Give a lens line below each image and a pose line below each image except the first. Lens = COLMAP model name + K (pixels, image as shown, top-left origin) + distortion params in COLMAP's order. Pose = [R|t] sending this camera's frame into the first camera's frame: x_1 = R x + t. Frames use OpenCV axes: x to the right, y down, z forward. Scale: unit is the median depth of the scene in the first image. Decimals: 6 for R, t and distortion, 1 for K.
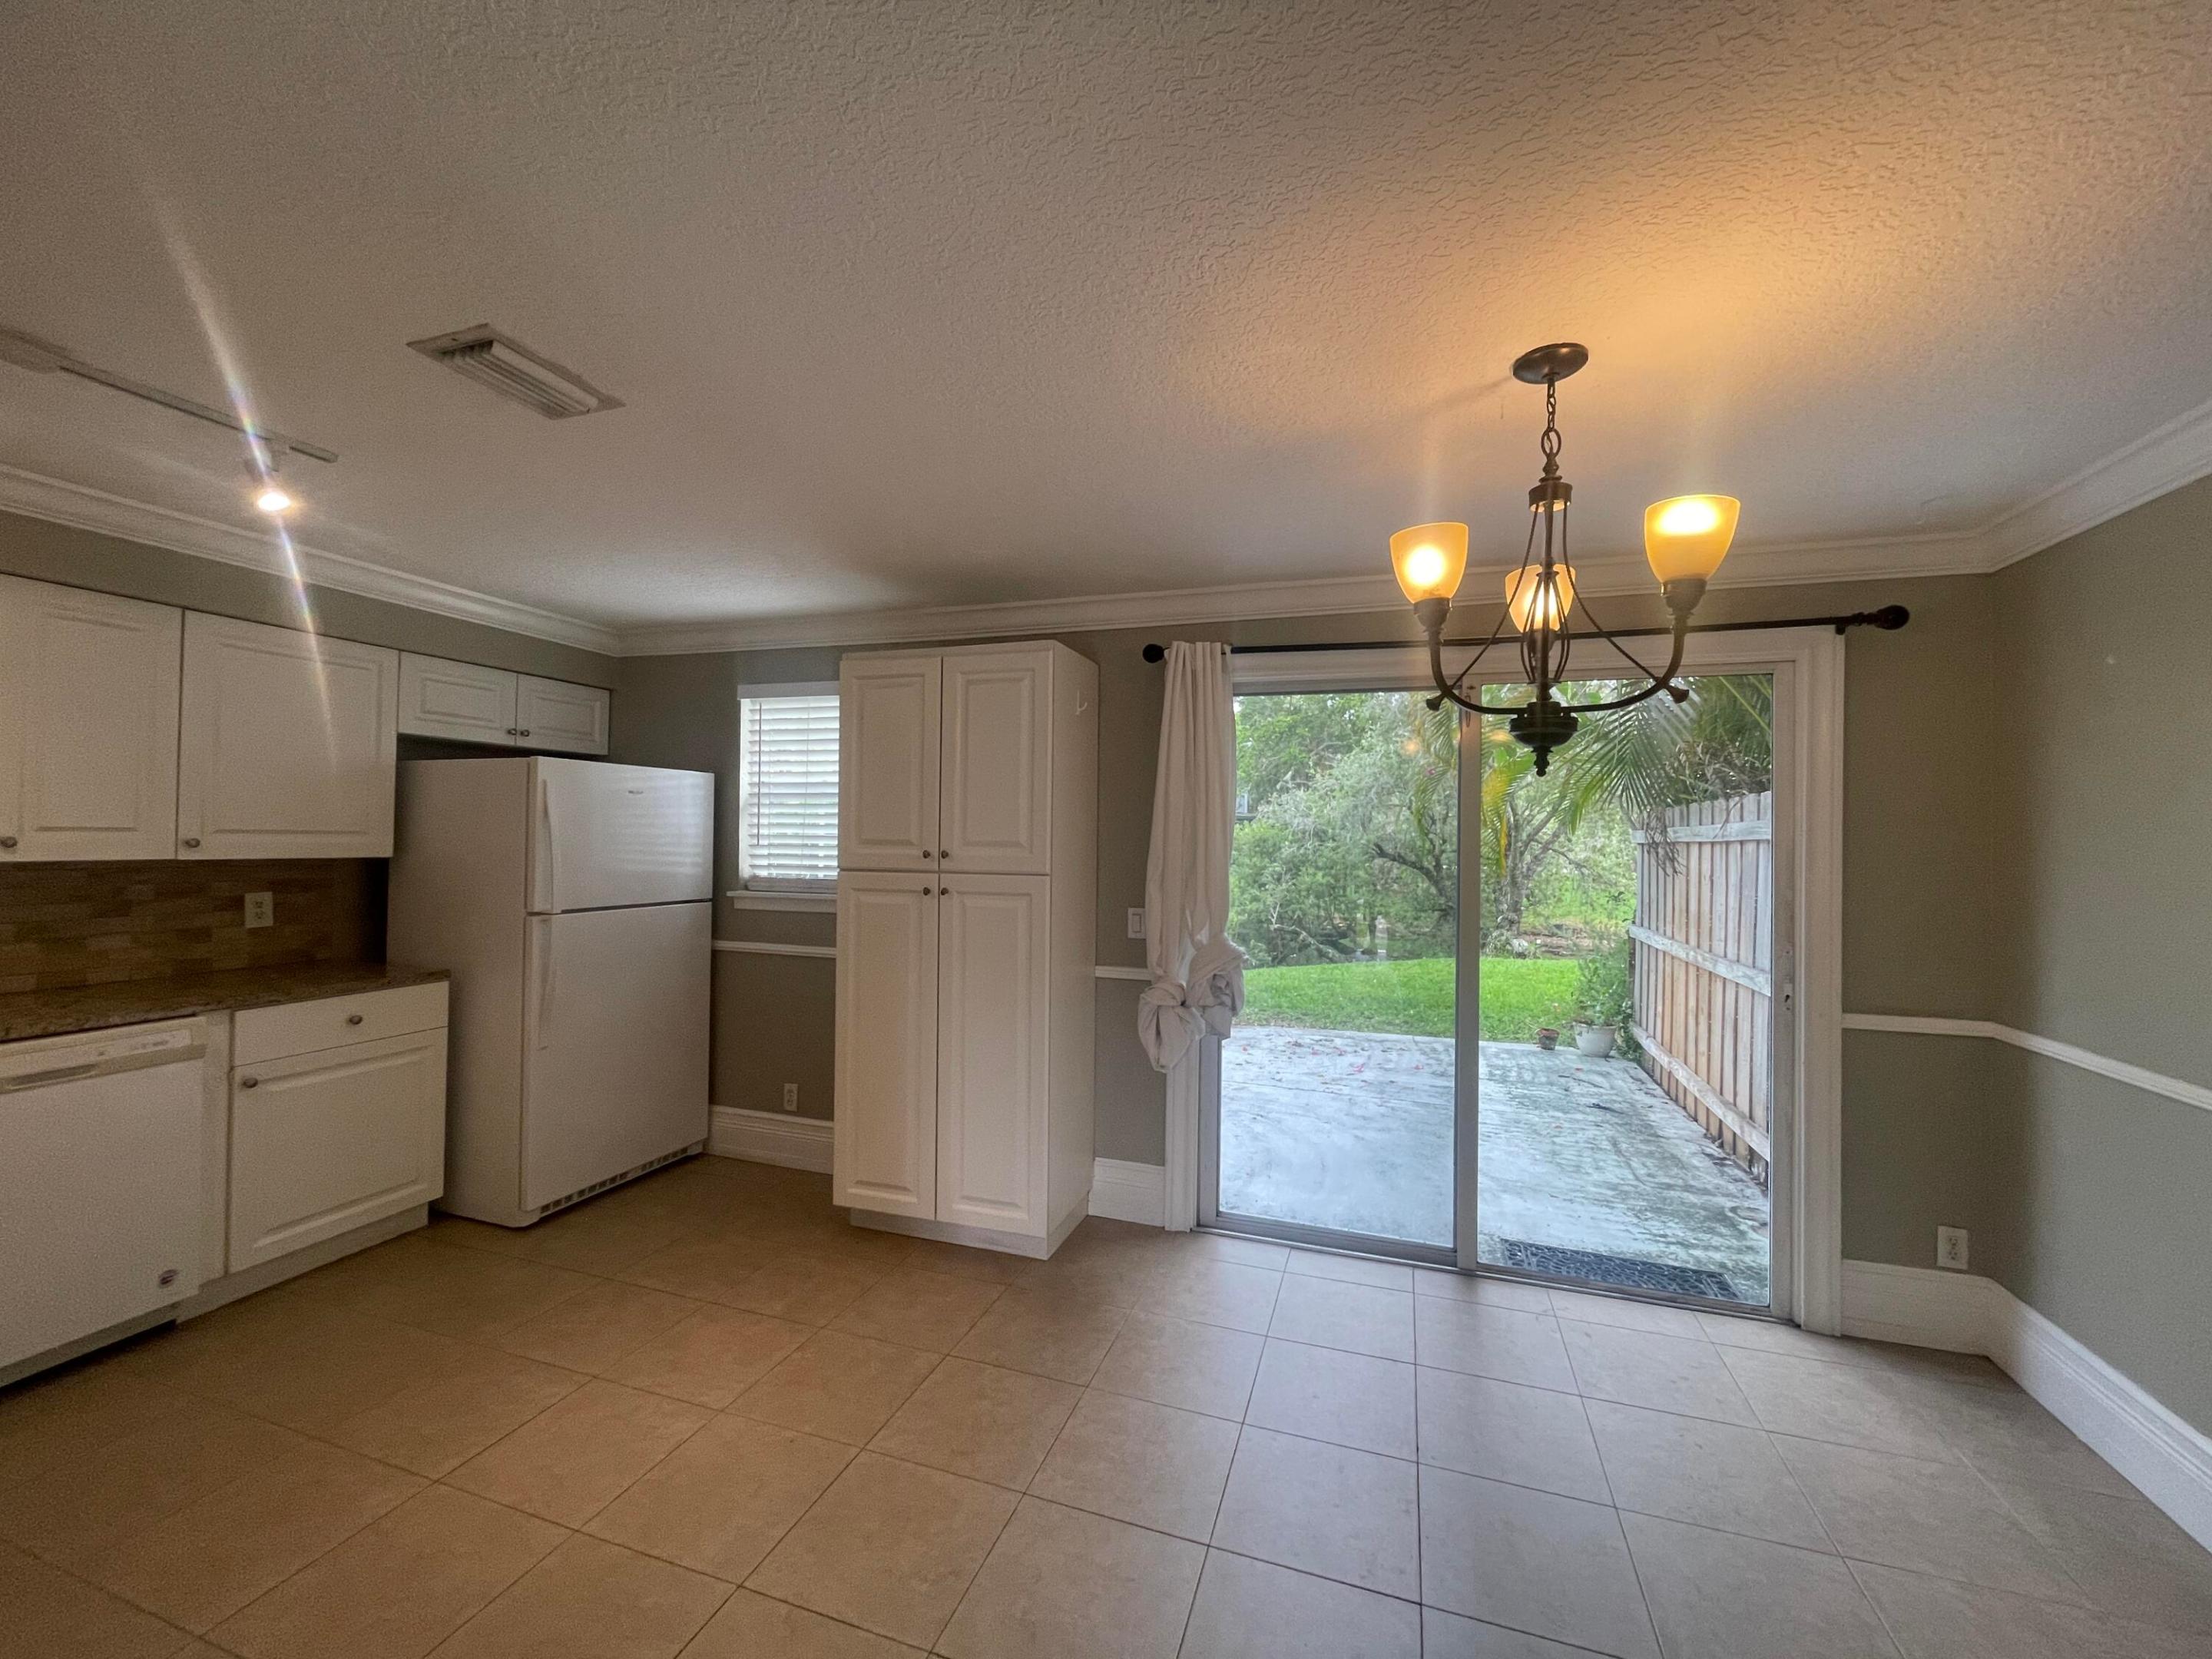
lens RADIAL K [[889.6, 0, 1106.0], [0, 889.6, 829.5], [0, 0, 1]] dist [-0.000344, -0.000053]
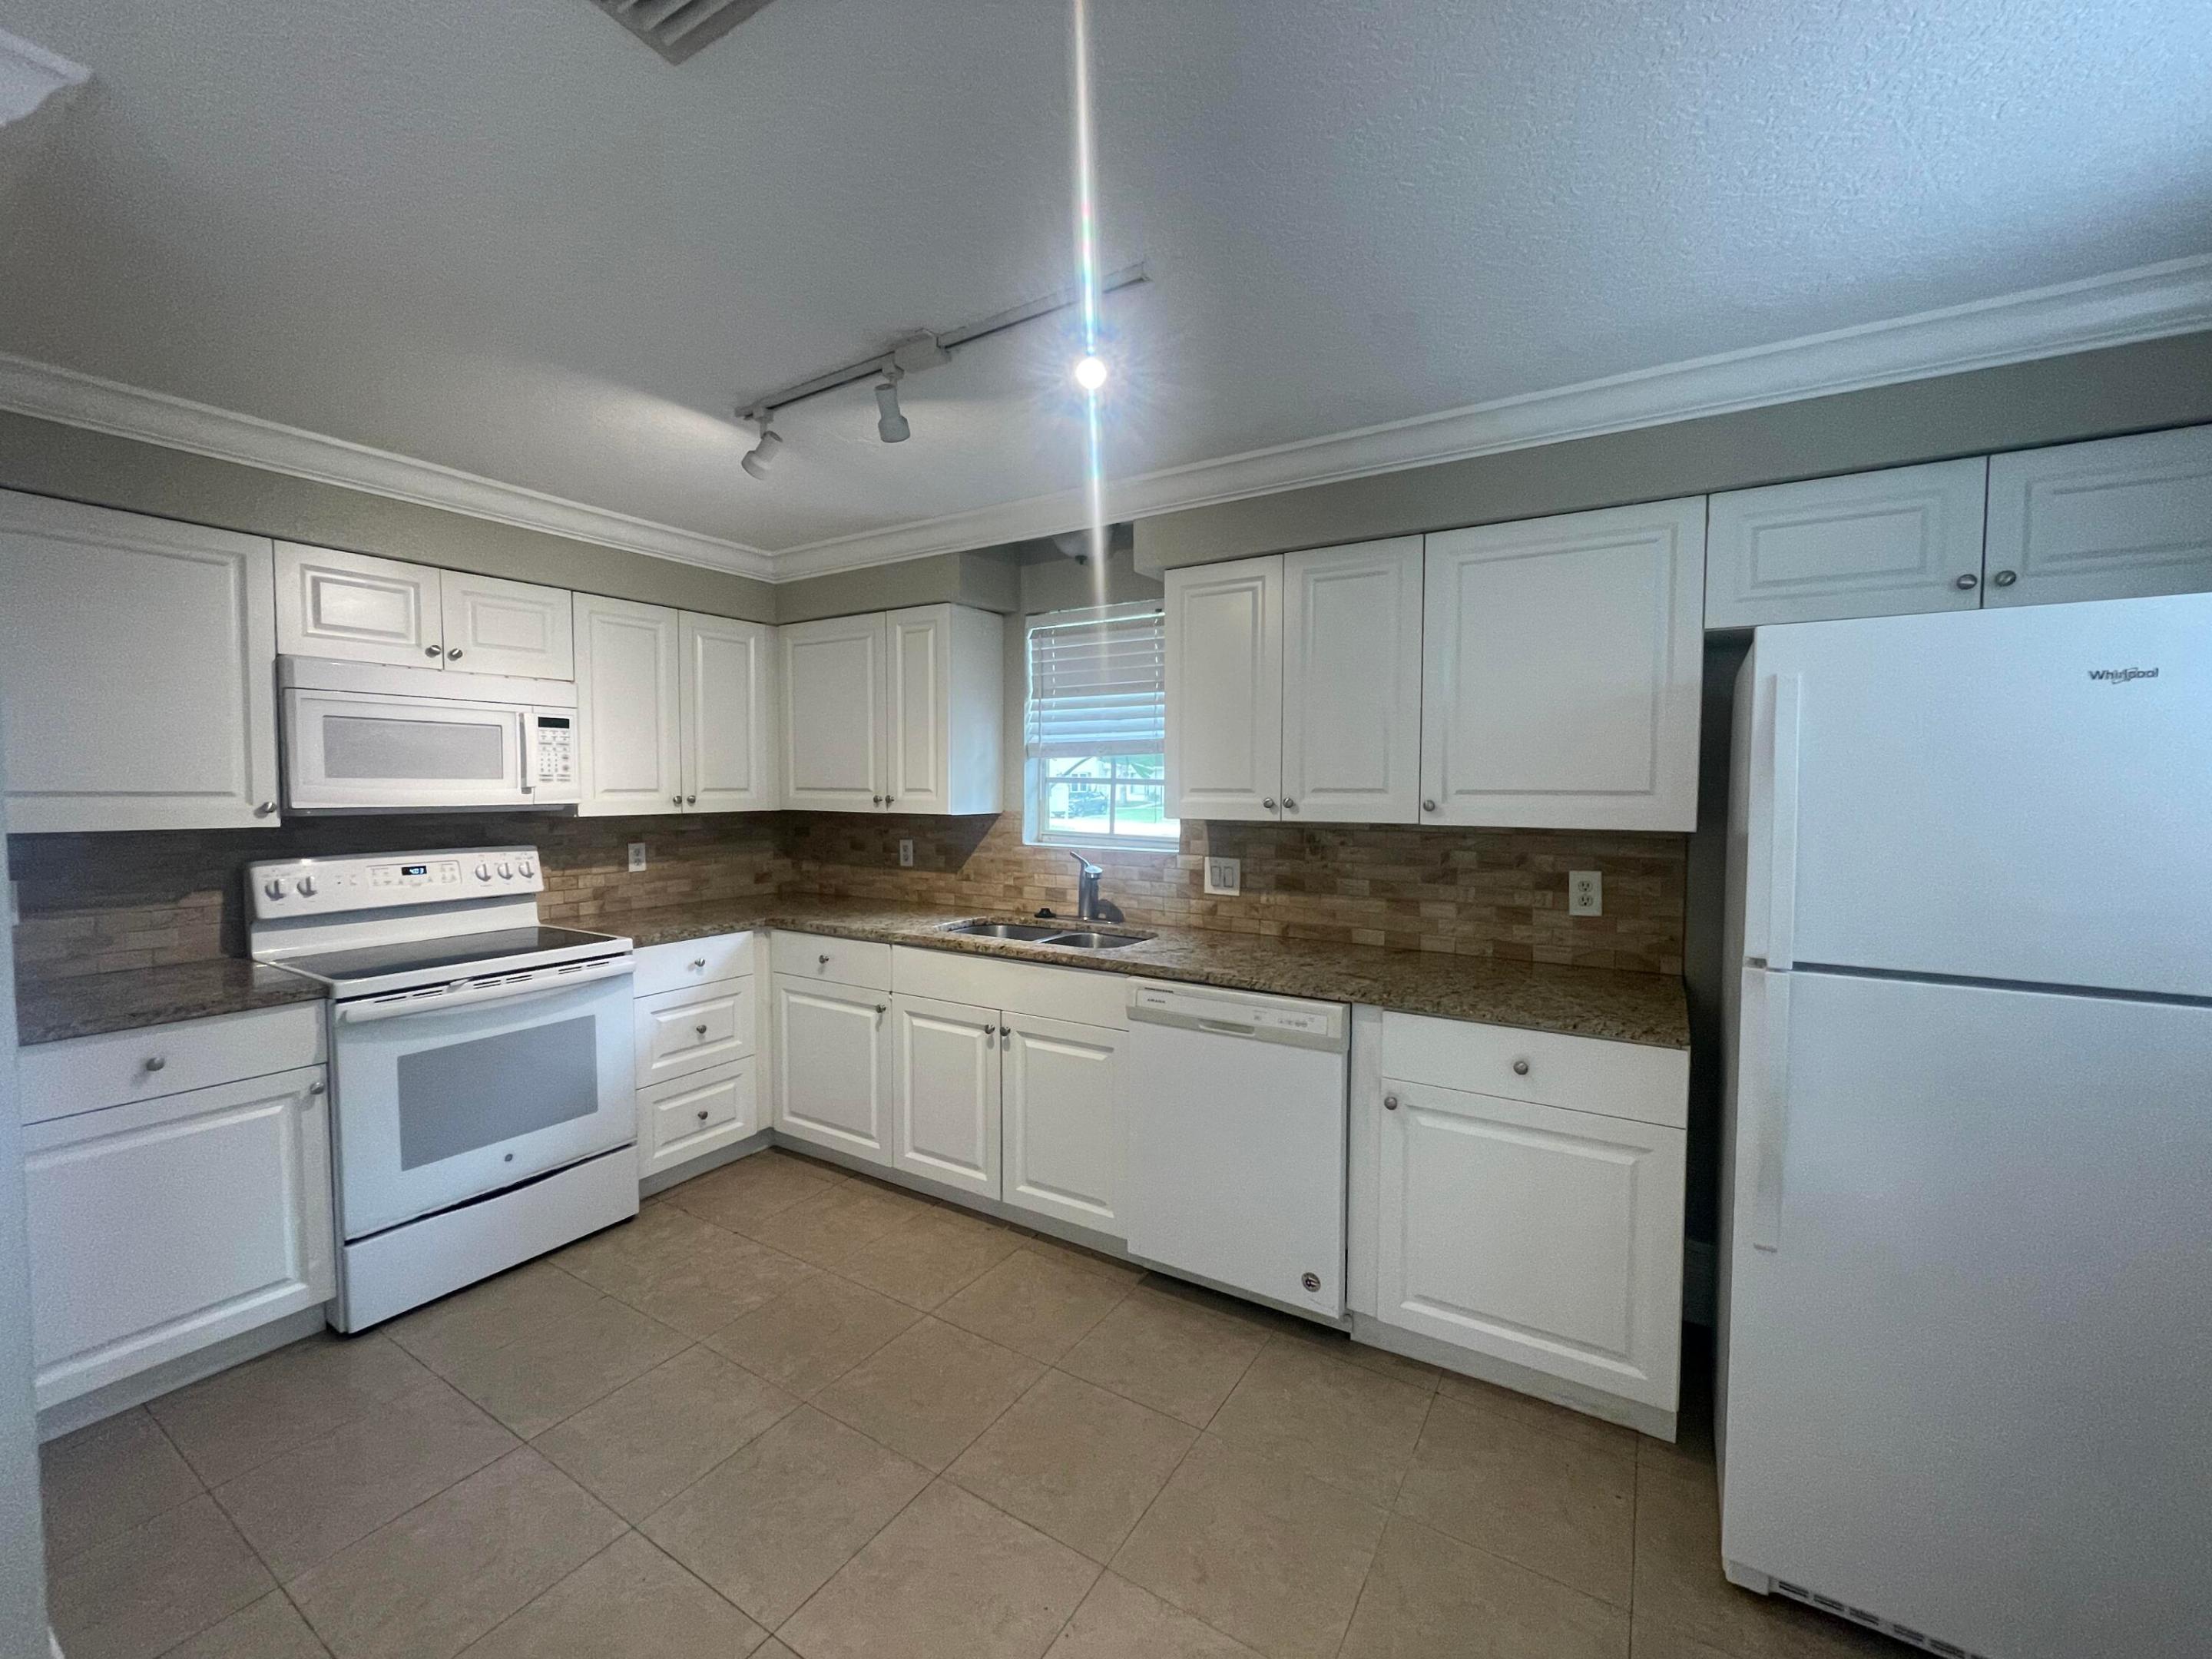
lens RADIAL K [[889.6, 0, 1106.0], [0, 889.6, 829.5], [0, 0, 1]] dist [-0.000344, -0.000053]
pose [[-0.234881, 0.032176, -0.971492, -0.118785], [0.003692, 0.999474, 0.032210, 0.009160], [0.972017, 0.003979, -0.234876, 0.899041]]
